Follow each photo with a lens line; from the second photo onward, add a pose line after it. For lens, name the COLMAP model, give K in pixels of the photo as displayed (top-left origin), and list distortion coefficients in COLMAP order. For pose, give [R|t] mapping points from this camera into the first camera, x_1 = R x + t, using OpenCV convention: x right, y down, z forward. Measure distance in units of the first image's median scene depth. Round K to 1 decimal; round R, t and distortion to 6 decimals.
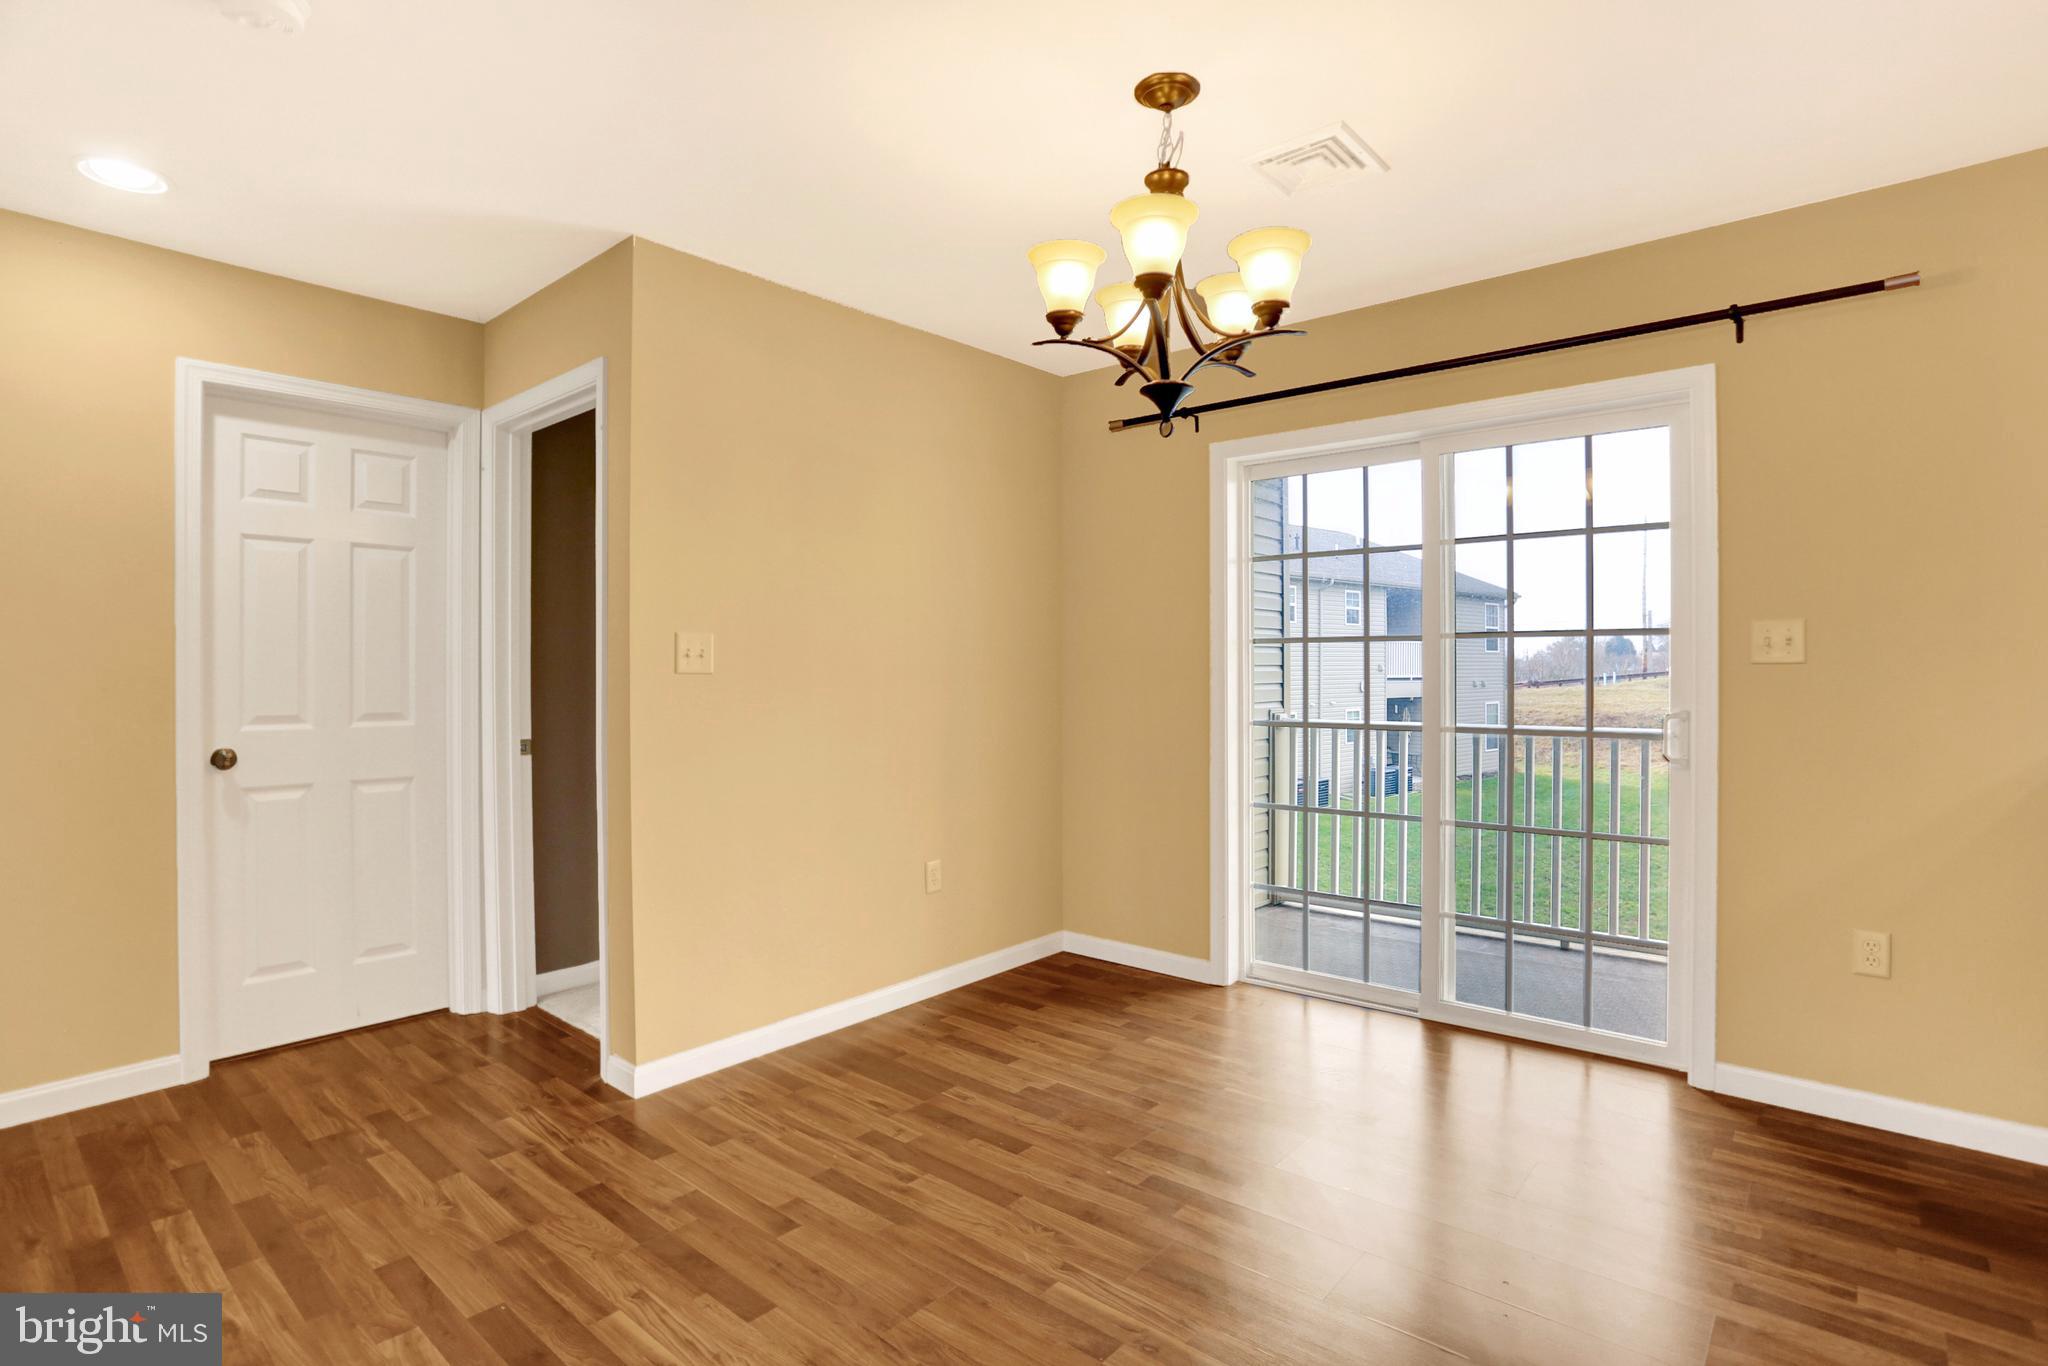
lens RADIAL K [[1000.2, 0, 1022.4], [0, 1000.2, 674.1], [0, 0, 1]] dist [-0.075776, 0.031123]
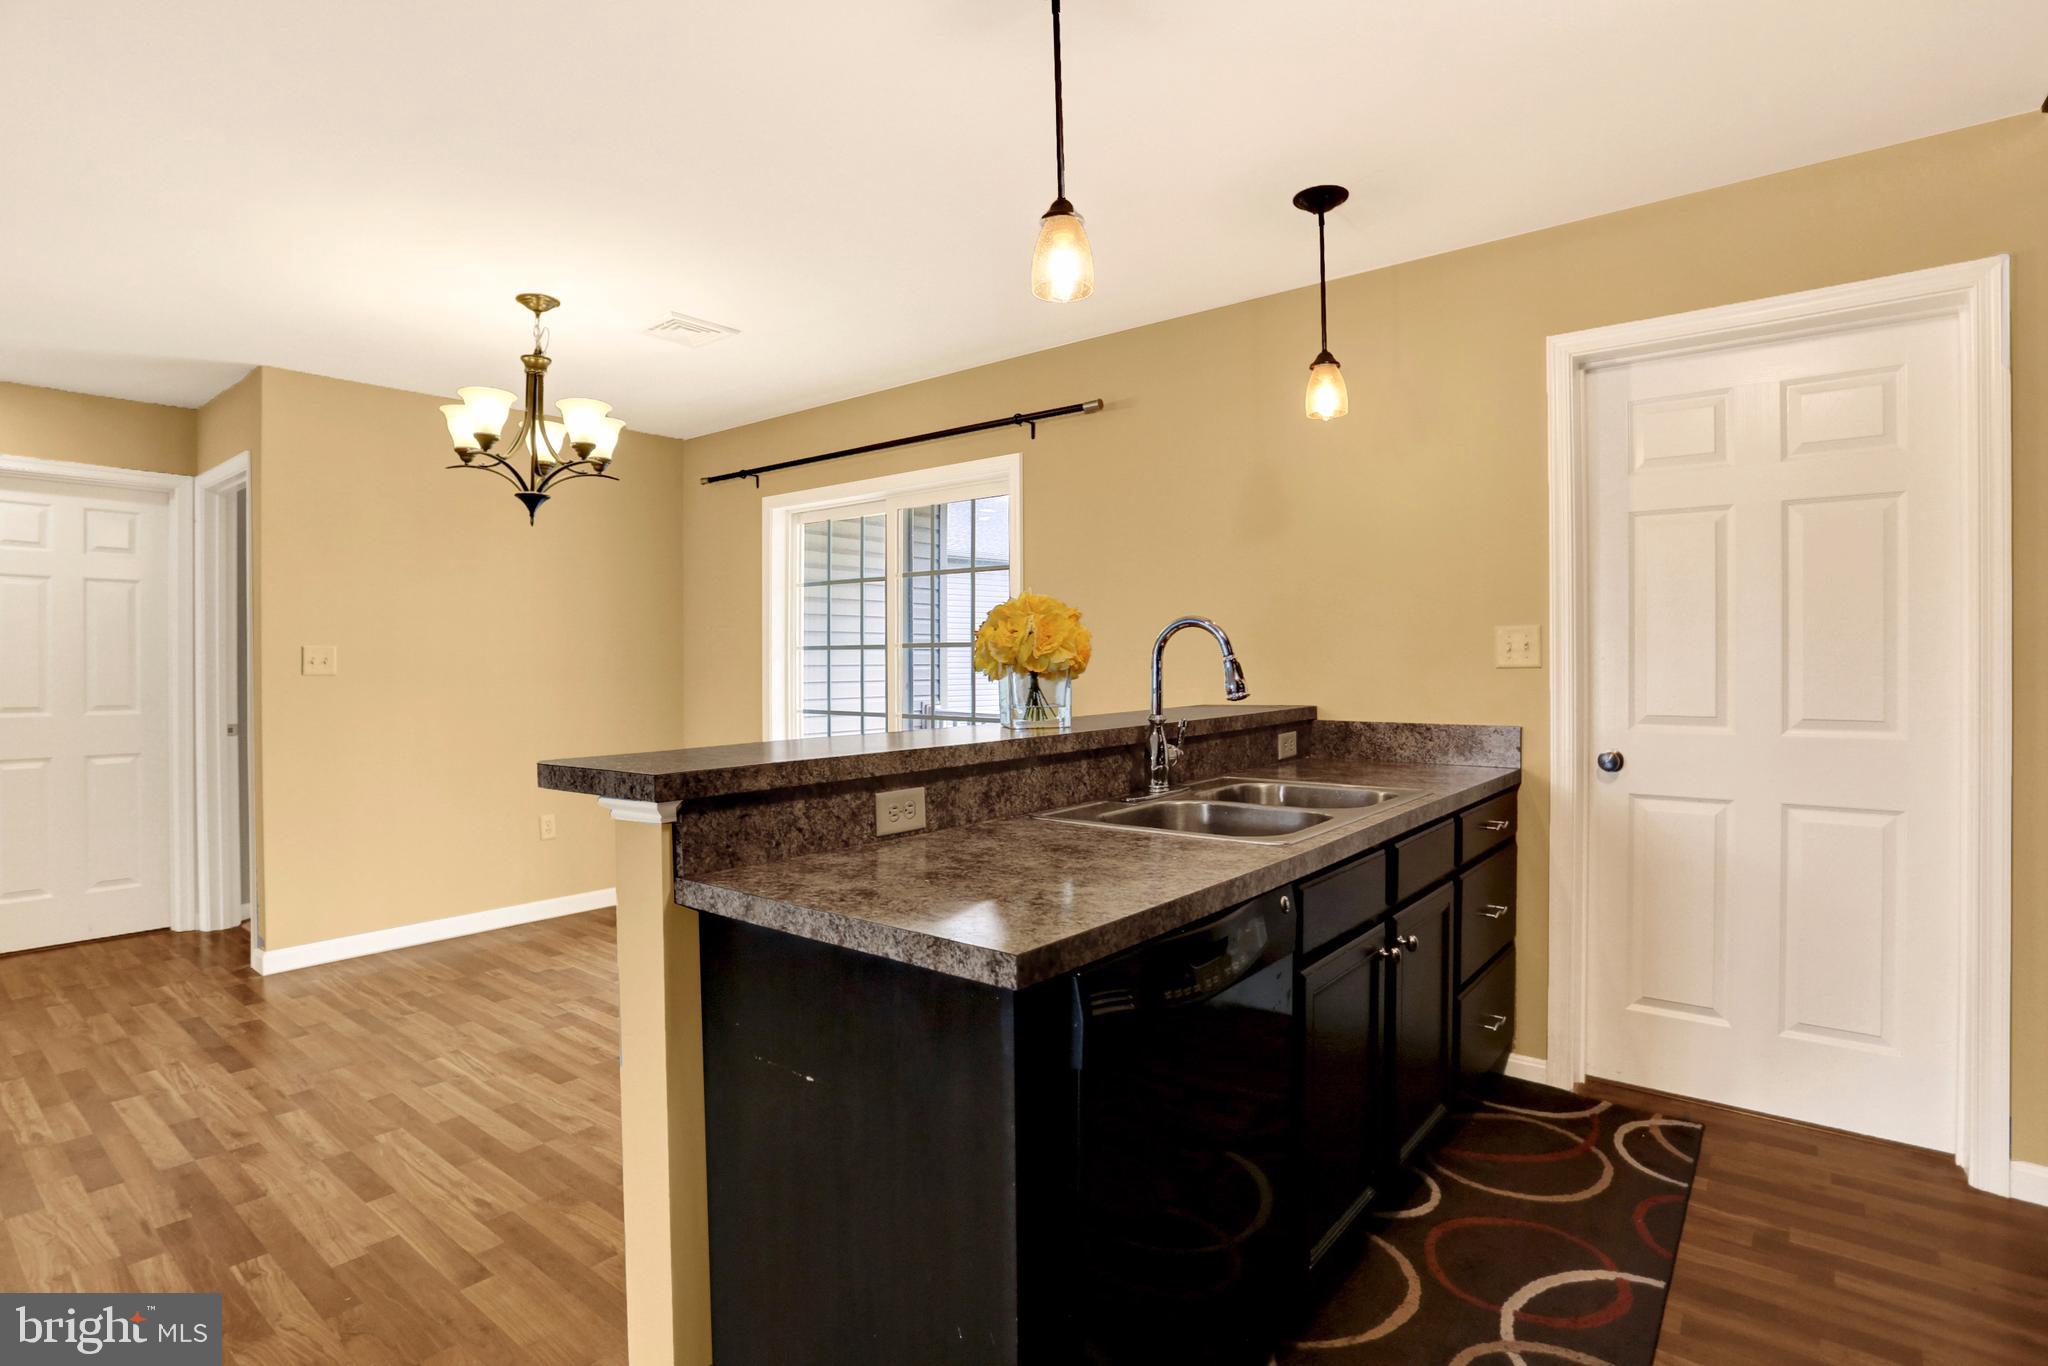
lens RADIAL K [[994.1, 0, 999.5], [0, 994.1, 672.2], [0, 0, 1]] dist [-0.043667, 0.013111]
pose [[0.999693, 0.002234, 0.024683, 0.637975], [-0.002200, 0.999997, -0.001418, -0.005780], [-0.024687, 0.001363, 0.999694, -0.436269]]
